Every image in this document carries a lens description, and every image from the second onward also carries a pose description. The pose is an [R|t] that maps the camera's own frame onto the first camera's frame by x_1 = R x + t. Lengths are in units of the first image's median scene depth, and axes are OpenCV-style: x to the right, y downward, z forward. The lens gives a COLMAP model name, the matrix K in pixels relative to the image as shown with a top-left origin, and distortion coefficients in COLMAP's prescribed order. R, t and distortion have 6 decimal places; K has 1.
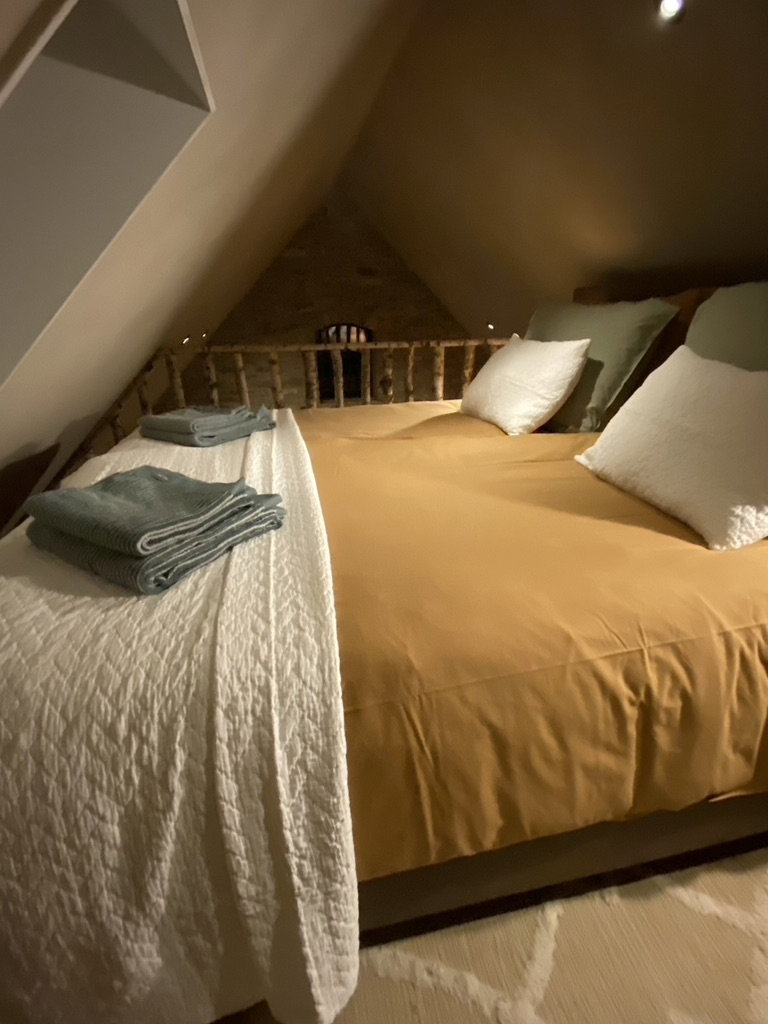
lens RADIAL K [[415.9, 0, 390.1], [0, 415.9, 507.9], [0, 0, 1]] dist [0.007923, -0.005464]
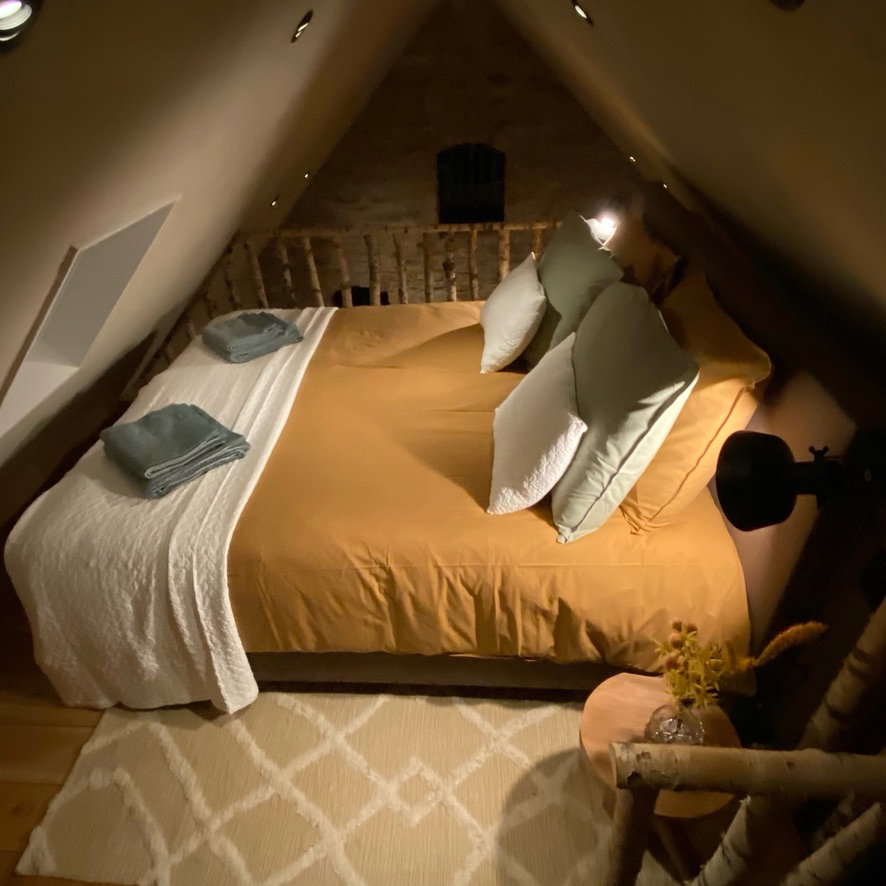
lens RADIAL K [[471.0, 0, 442.1], [0, 471.0, 439.7], [0, 0, 1]] dist [0.016526, 0.000063]
pose [[0.975096, 0.111001, -0.192005, 1.086725], [-0.070120, 0.975629, 0.207921, -0.596911], [0.210405, -0.189280, 0.959116, -0.740240]]
